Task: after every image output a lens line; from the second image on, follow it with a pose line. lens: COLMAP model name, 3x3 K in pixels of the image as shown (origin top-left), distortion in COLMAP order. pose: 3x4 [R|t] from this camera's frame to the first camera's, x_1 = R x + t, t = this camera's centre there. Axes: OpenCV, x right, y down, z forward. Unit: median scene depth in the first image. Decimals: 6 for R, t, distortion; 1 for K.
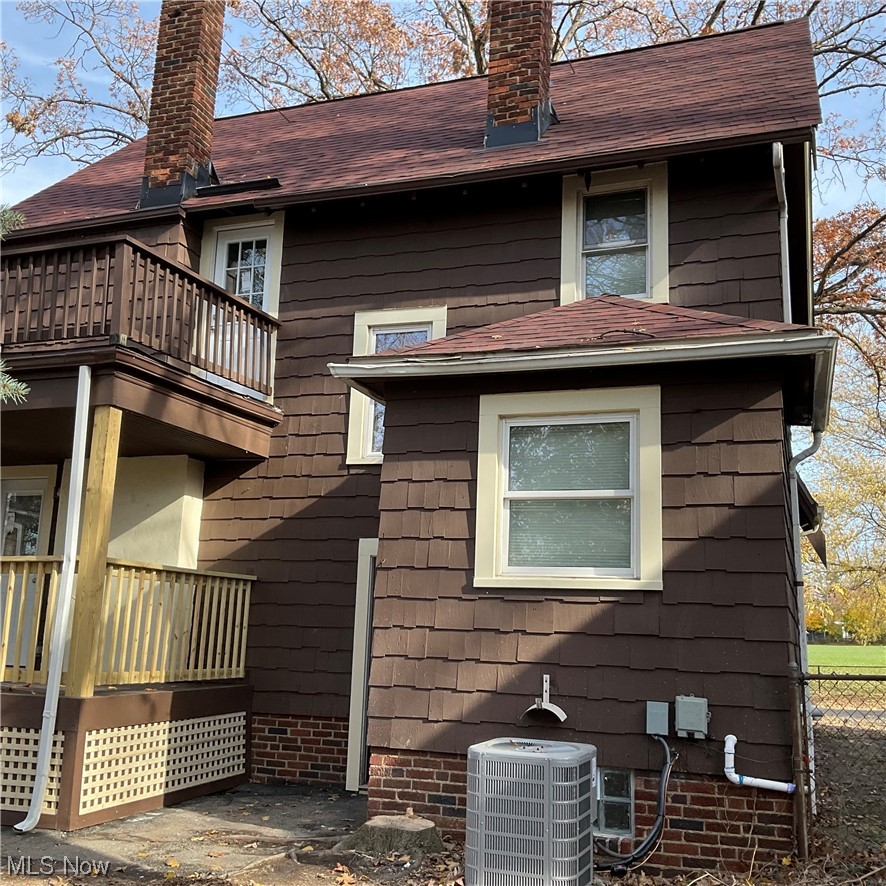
lens RADIAL K [[985.6, 0, 441.5], [0, 985.6, 443.4], [0, 0, 1]] dist [0.028514, 0.000000]
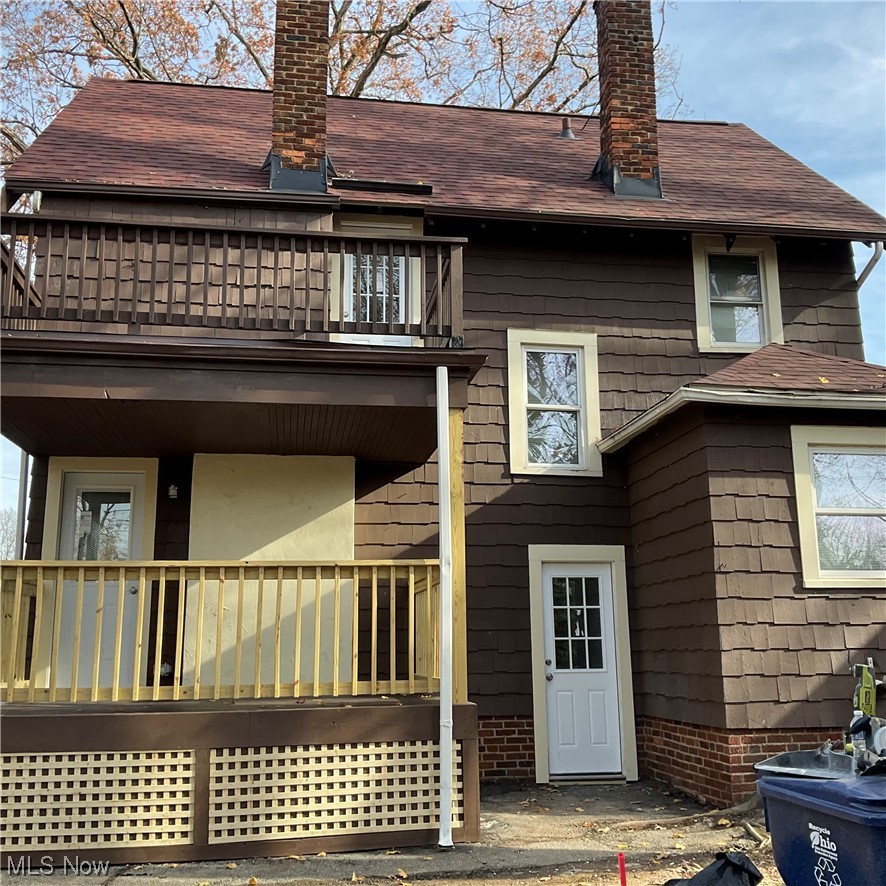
lens RADIAL K [[985.6, 0, 443.8], [0, 985.6, 441.5], [0, 0, 1]] dist [0.028514, 0.000000]
pose [[0.874093, 0.055902, 0.482531, -0.698385], [-0.052668, 0.998407, -0.020260, 0.012875], [-0.482895, -0.007705, 0.875644, 0.124501]]
